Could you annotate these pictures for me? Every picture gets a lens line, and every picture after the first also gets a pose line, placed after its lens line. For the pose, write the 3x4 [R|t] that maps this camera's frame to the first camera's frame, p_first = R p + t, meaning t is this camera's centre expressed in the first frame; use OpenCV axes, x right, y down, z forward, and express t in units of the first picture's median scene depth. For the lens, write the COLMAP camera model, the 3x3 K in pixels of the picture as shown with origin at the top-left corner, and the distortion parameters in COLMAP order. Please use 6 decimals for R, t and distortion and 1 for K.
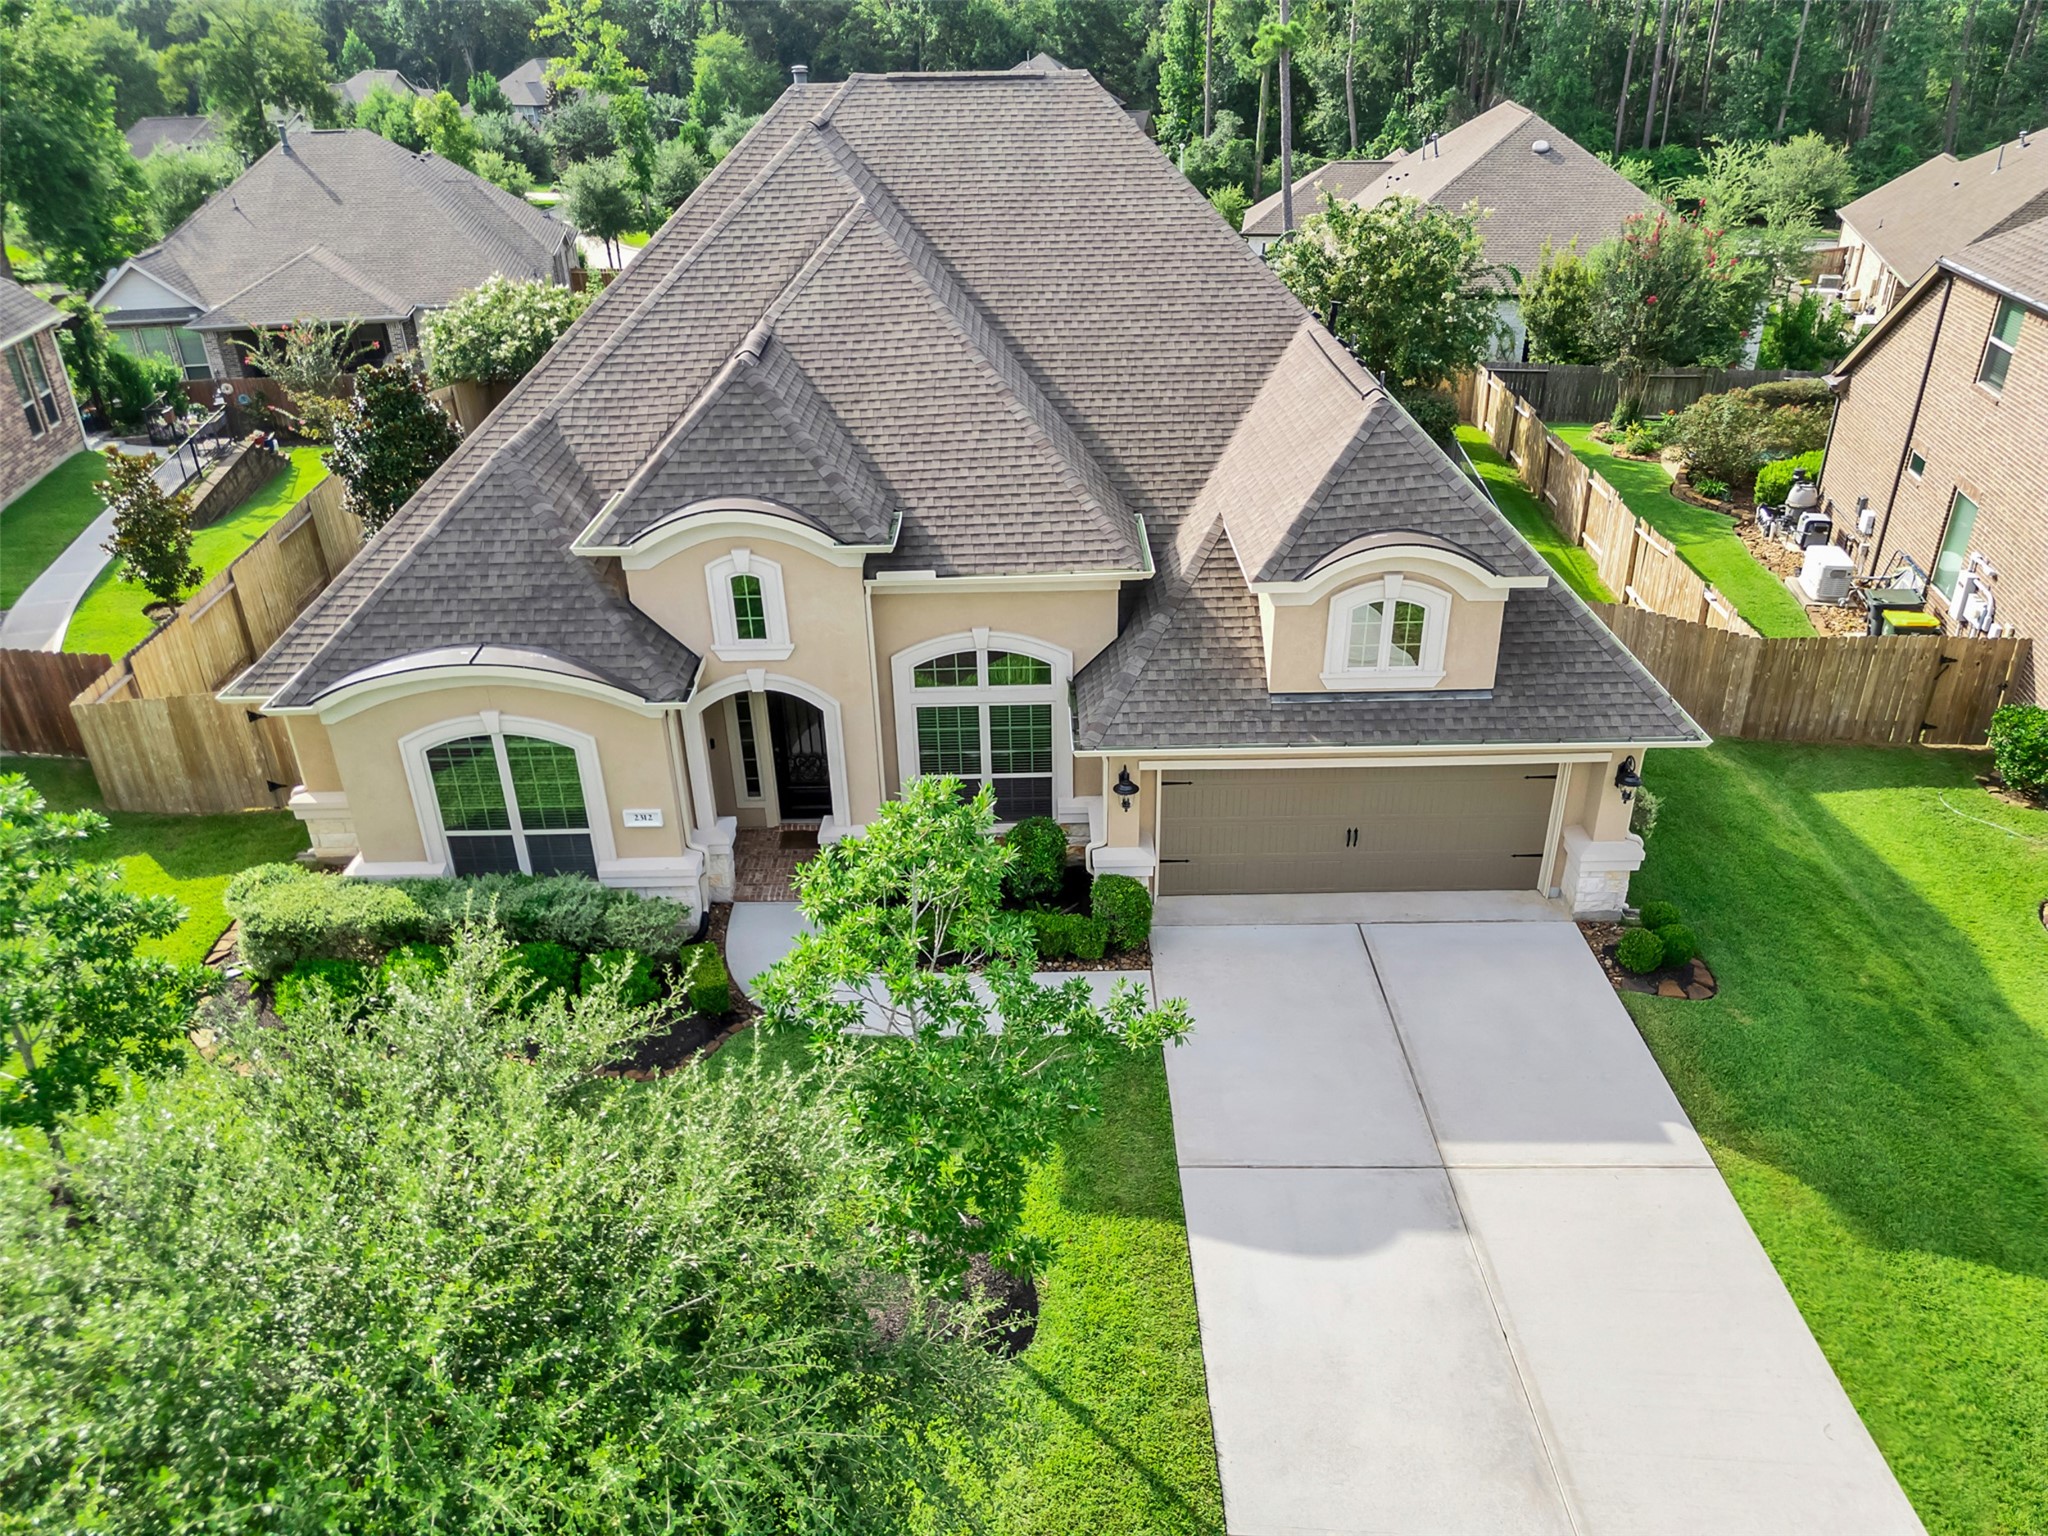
lens RADIAL K [[1439.1, 0, 1028.7], [0, 1439.1, 762.1], [0, 0, 1]] dist [0.082767, -0.090601]
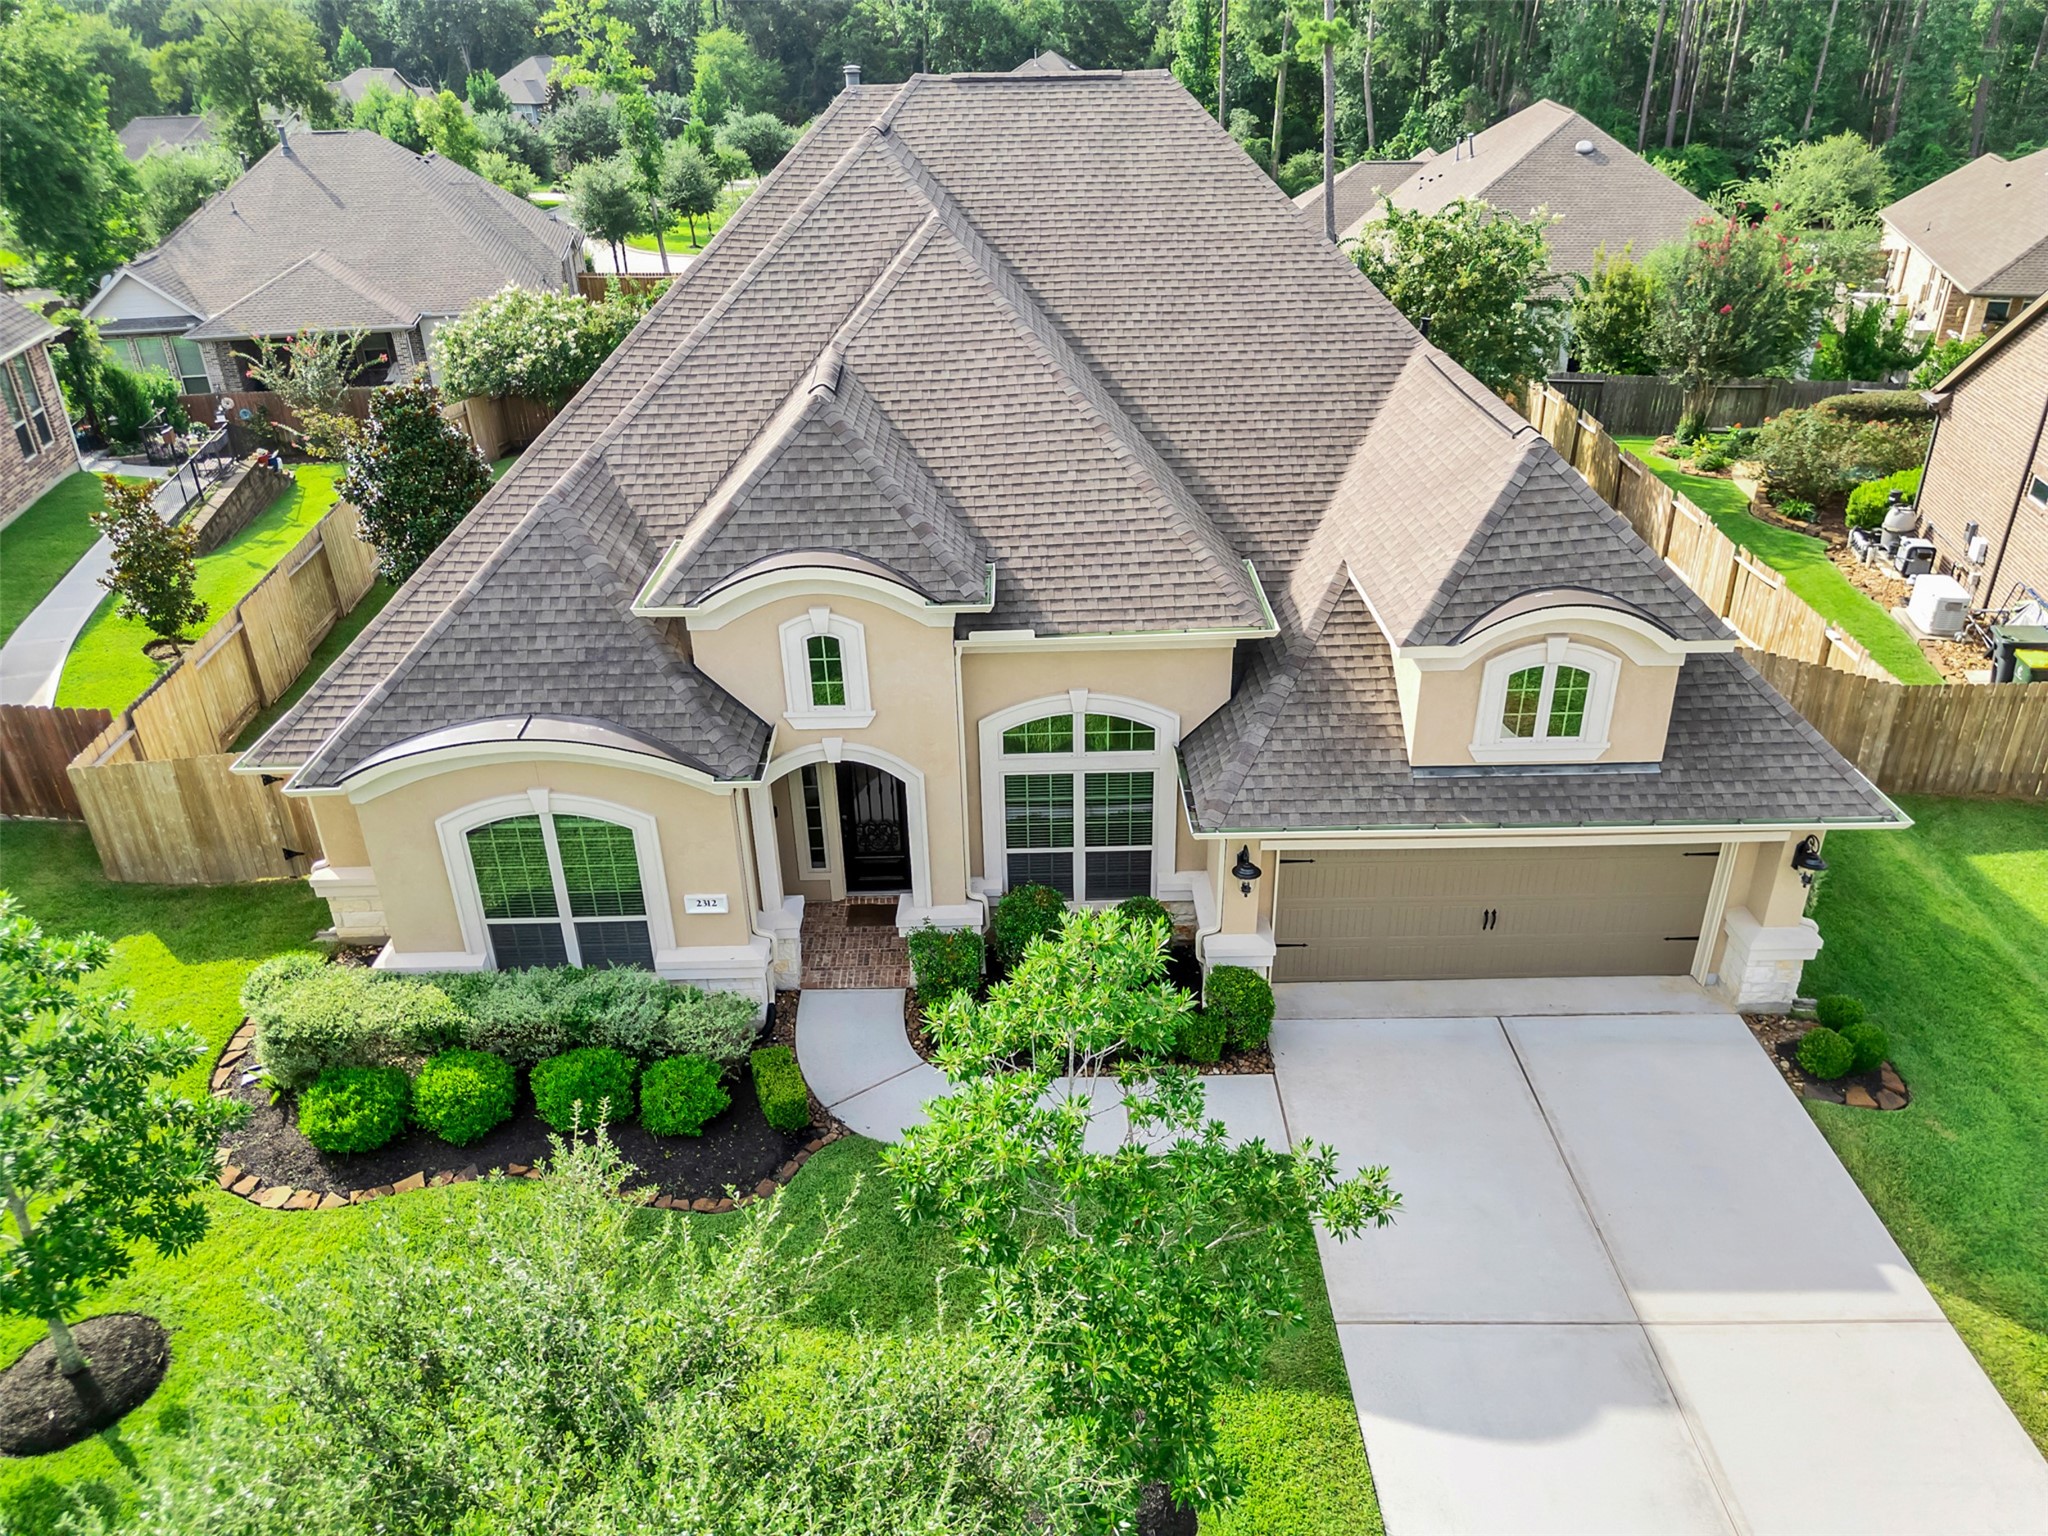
lens RADIAL K [[1439.1, 0, 1028.7], [0, 1439.1, 762.1], [0, 0, 1]] dist [0.082767, -0.090601]
pose [[0.999991, -0.002116, 0.003785, -0.059828], [0.002111, 0.999997, 0.001397, -0.043175], [-0.003788, -0.001389, 0.999992, 0.087189]]
